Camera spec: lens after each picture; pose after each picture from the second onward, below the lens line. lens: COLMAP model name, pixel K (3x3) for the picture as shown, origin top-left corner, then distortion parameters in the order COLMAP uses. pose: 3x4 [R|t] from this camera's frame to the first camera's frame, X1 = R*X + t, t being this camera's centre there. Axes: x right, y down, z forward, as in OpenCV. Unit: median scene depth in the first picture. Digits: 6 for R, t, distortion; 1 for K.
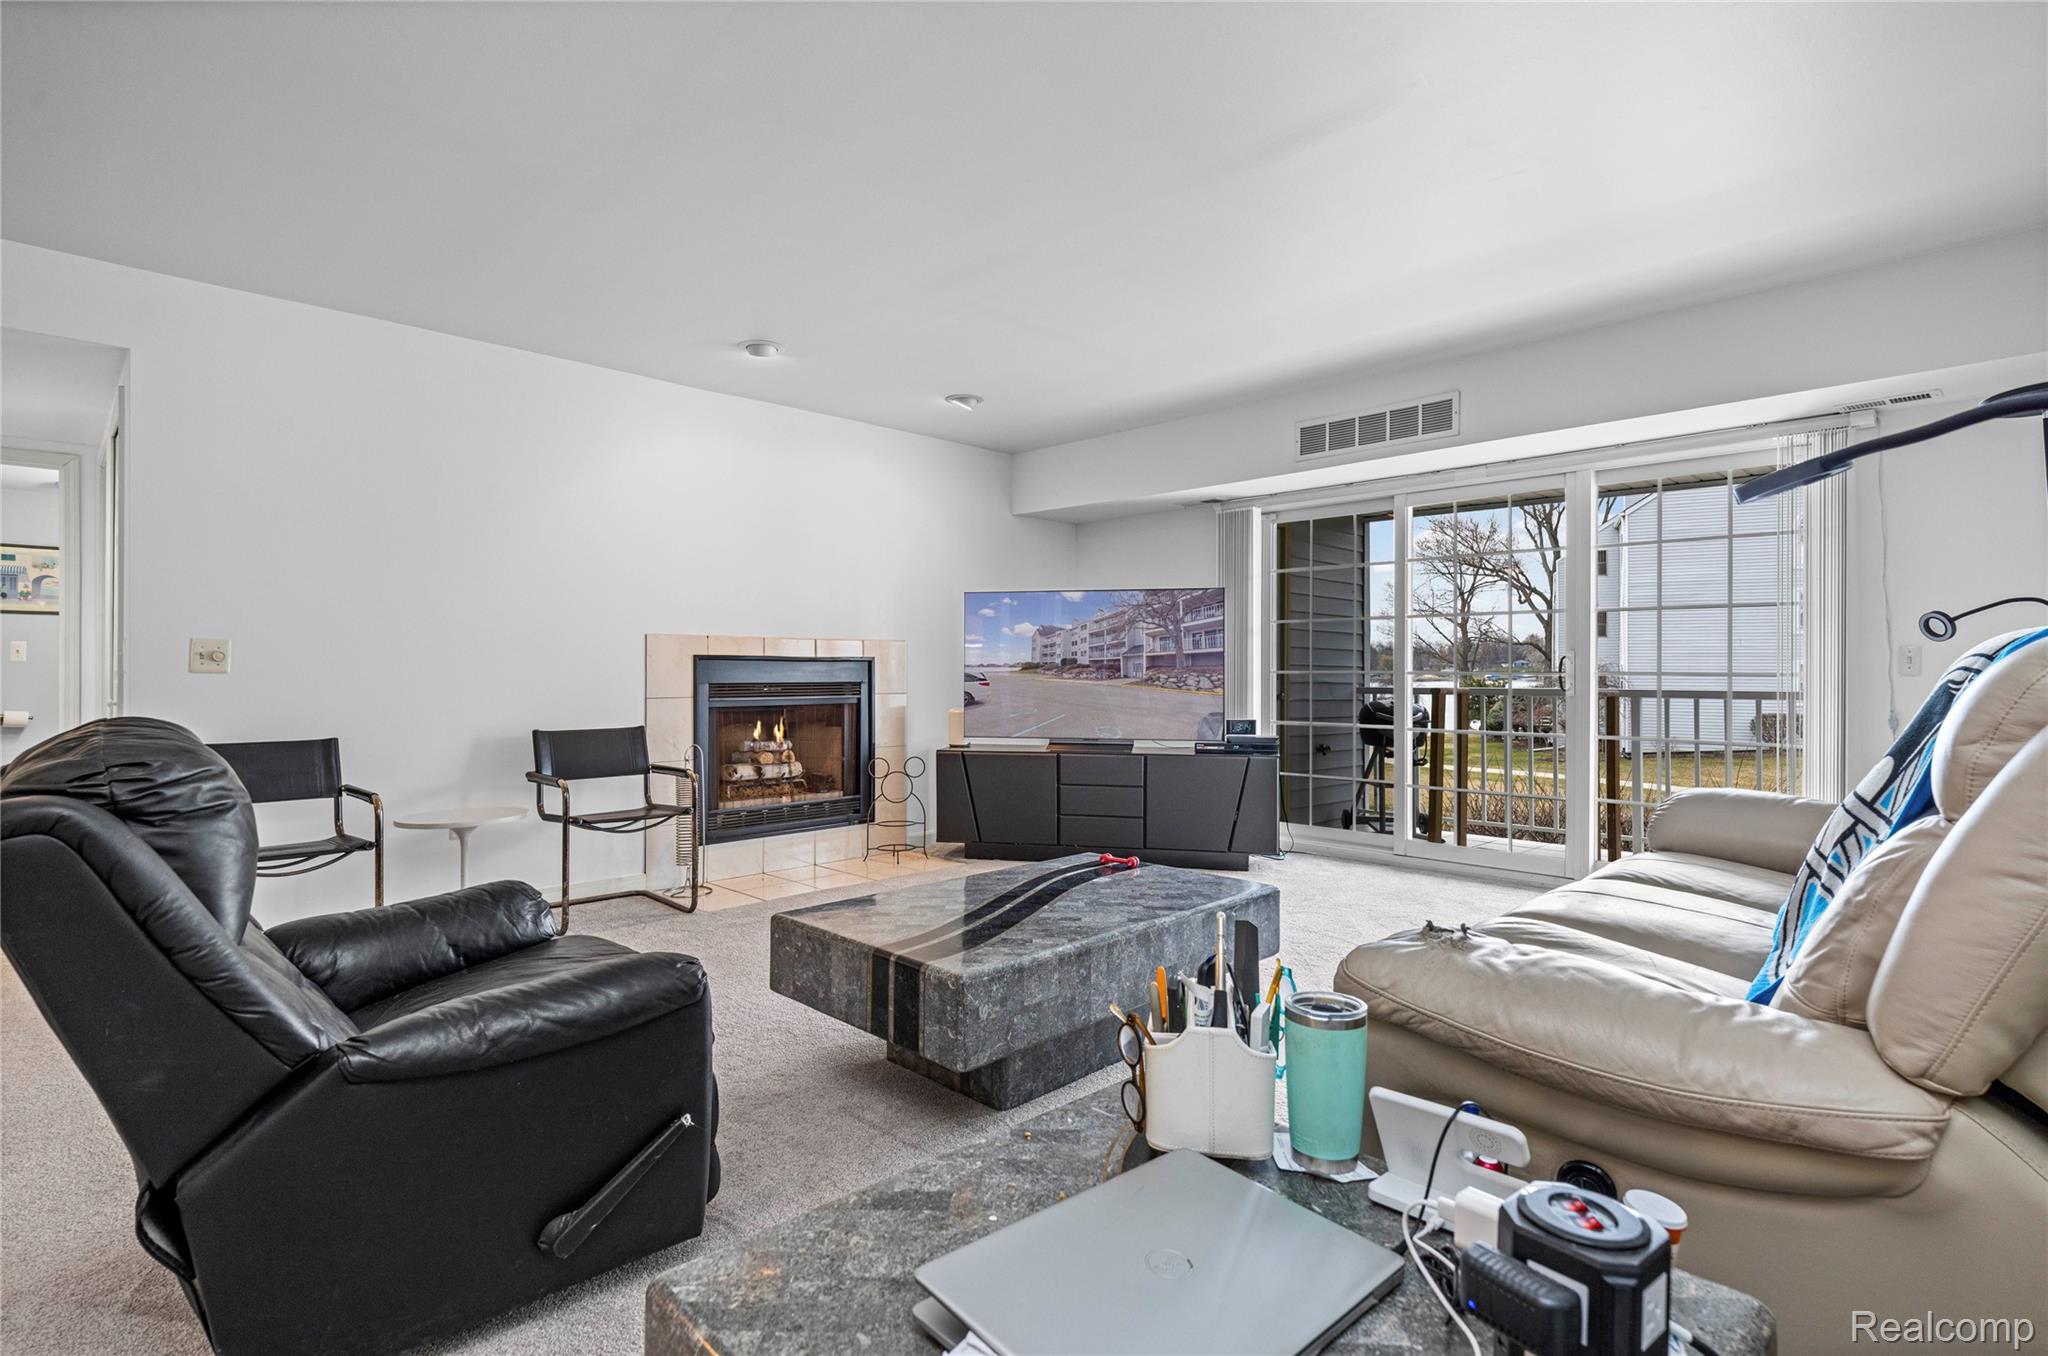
lens RADIAL K [[1014.6, 0, 1024.3], [0, 1014.6, 668.2], [0, 0, 1]] dist [-0.002789, -0.000579]
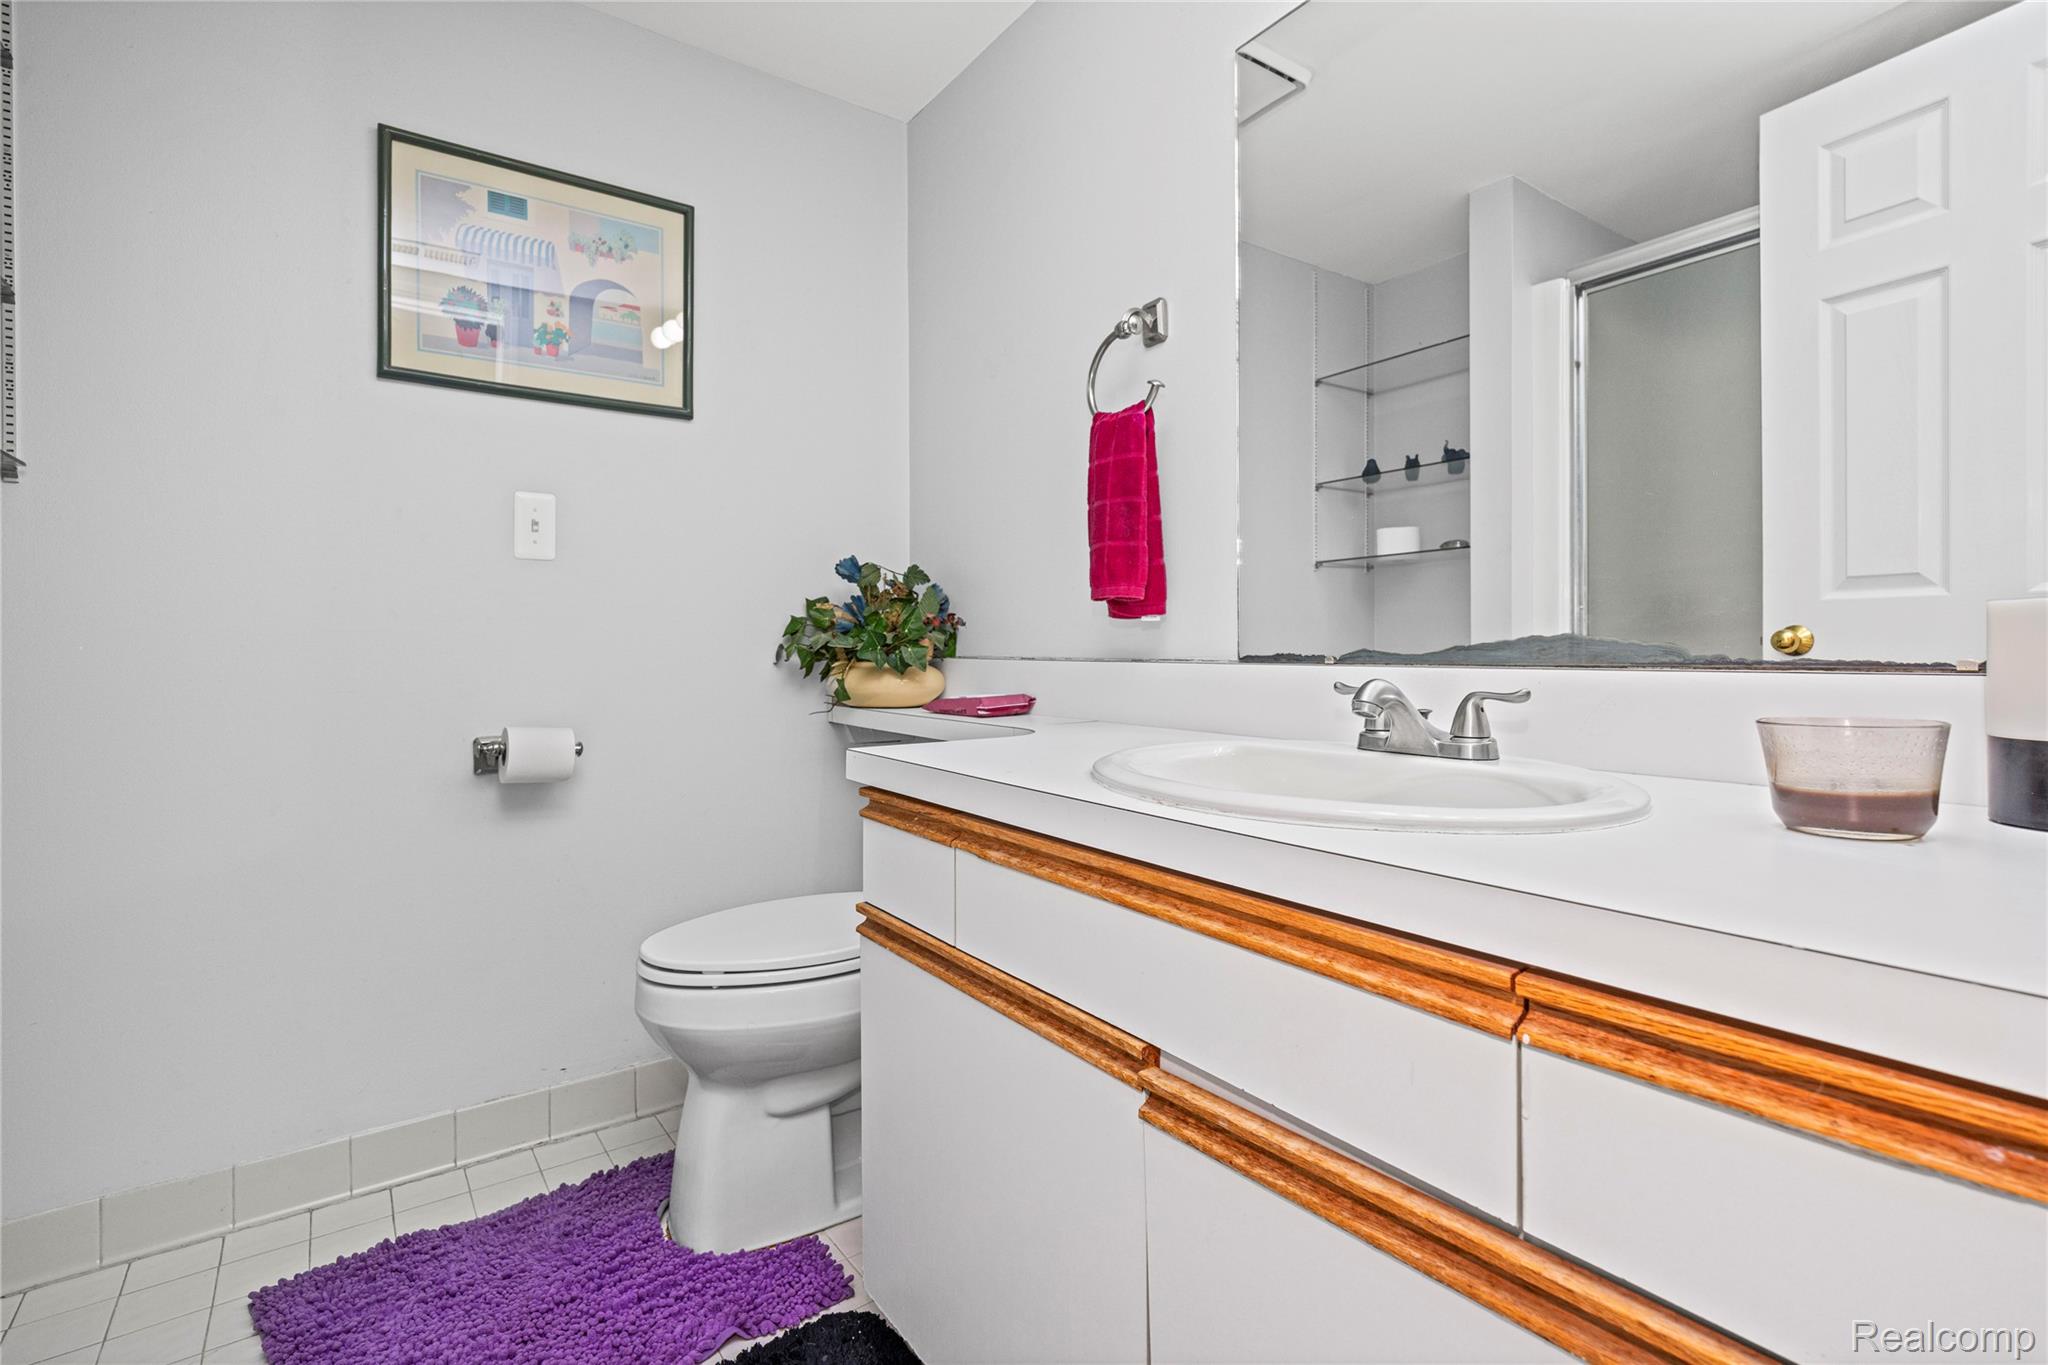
lens RADIAL K [[931.8, 0, 961.9], [0, 931.8, 681.6], [0, 0, 1]] dist [0.001017, 0.000242]
pose [[0.982304, -0.001308, -0.187290, -1.018021], [0.001439, 0.999999, 0.000559, 0.036713], [0.187290, -0.000819, 0.982304, 0.935399]]
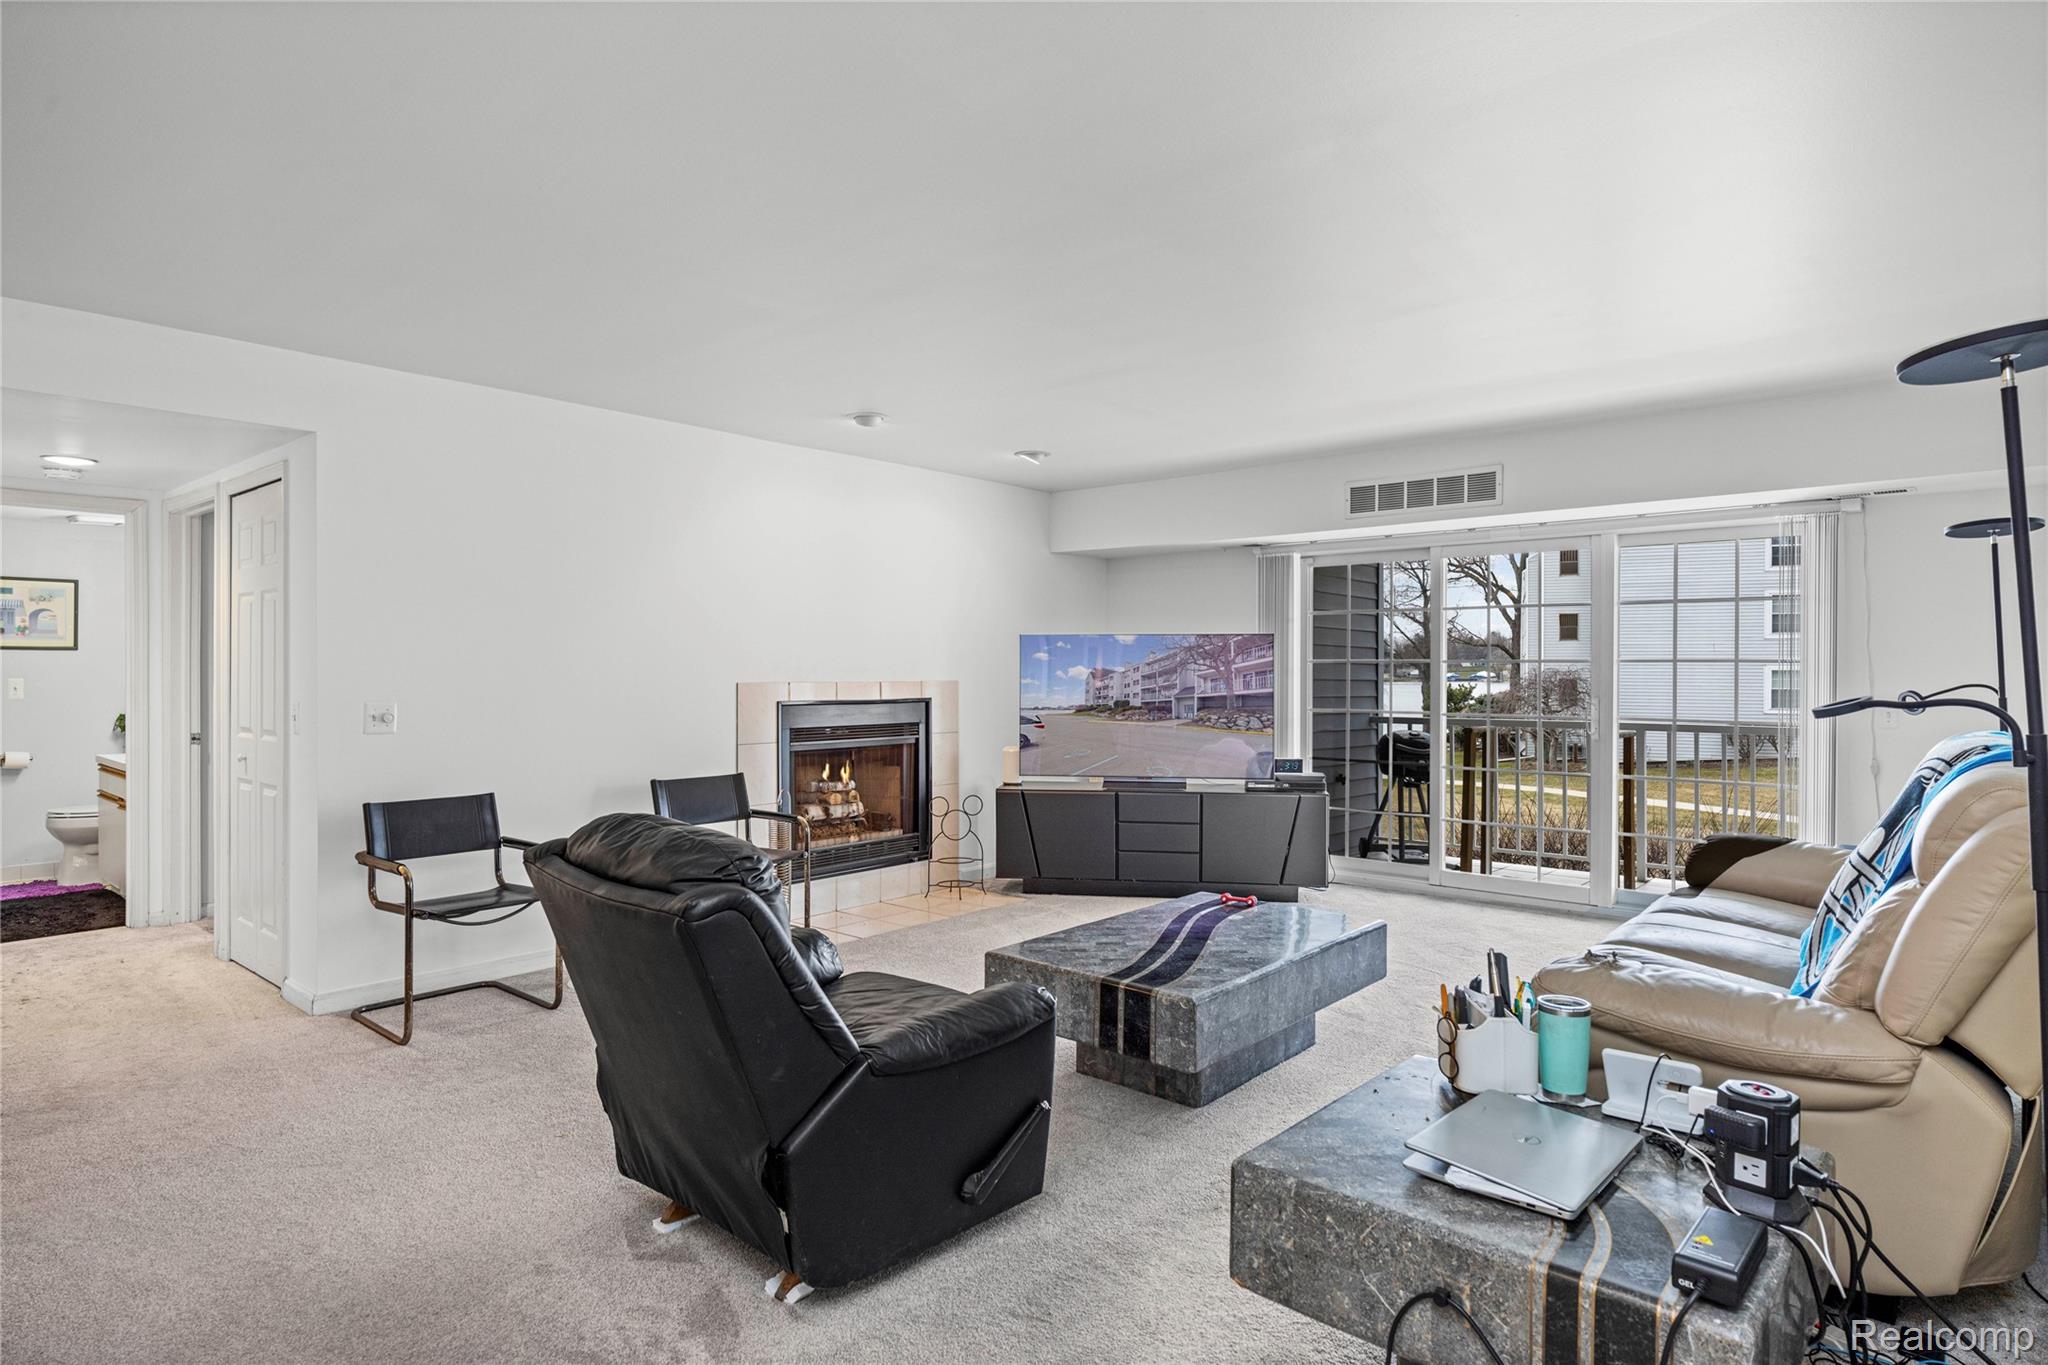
lens RADIAL K [[1142.2, 0, 1016.8], [0, 1142.2, 674.4], [0, 0, 1]] dist [-0.004208, -0.001541]
pose [[0.997554, -0.000323, 0.069897, -0.157790], [-0.000139, 0.999978, 0.006599, -0.046805], [-0.069897, -0.006593, 0.997532, -0.171218]]
